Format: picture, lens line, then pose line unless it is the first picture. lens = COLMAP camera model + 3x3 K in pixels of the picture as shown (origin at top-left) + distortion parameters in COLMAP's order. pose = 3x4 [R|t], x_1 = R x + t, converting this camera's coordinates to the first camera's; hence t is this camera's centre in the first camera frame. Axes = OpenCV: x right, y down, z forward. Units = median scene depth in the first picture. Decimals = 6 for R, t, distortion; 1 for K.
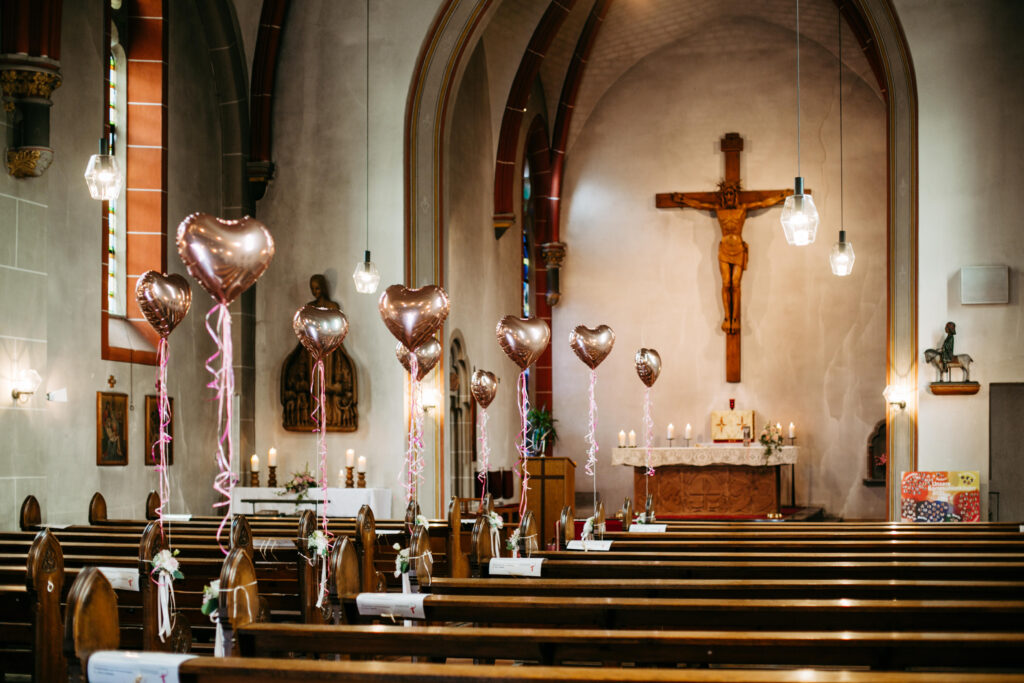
lens RADIAL K [[1823.6, 0, 512.0], [0, 1823.6, 341.5], [0, 0, 1]] dist [-0.051842, -0.015362]
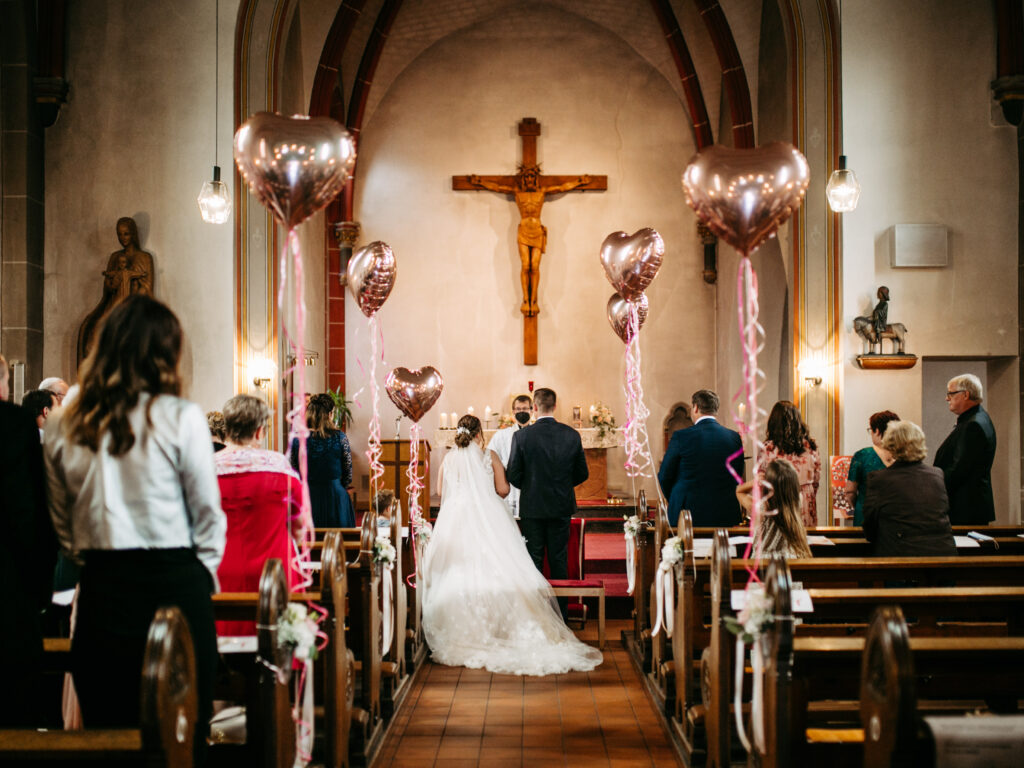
lens RADIAL K [[1301.1, 0, 512.0], [0, 1301.1, 384.0], [0, 0, 1]] dist [-0.045742, 0.126965]
pose [[0.970868, 0.007674, 0.239491, -0.060419], [-0.012839, 0.999717, 0.020013, 0.018775], [-0.239269, -0.022504, 0.970692, 0.306352]]
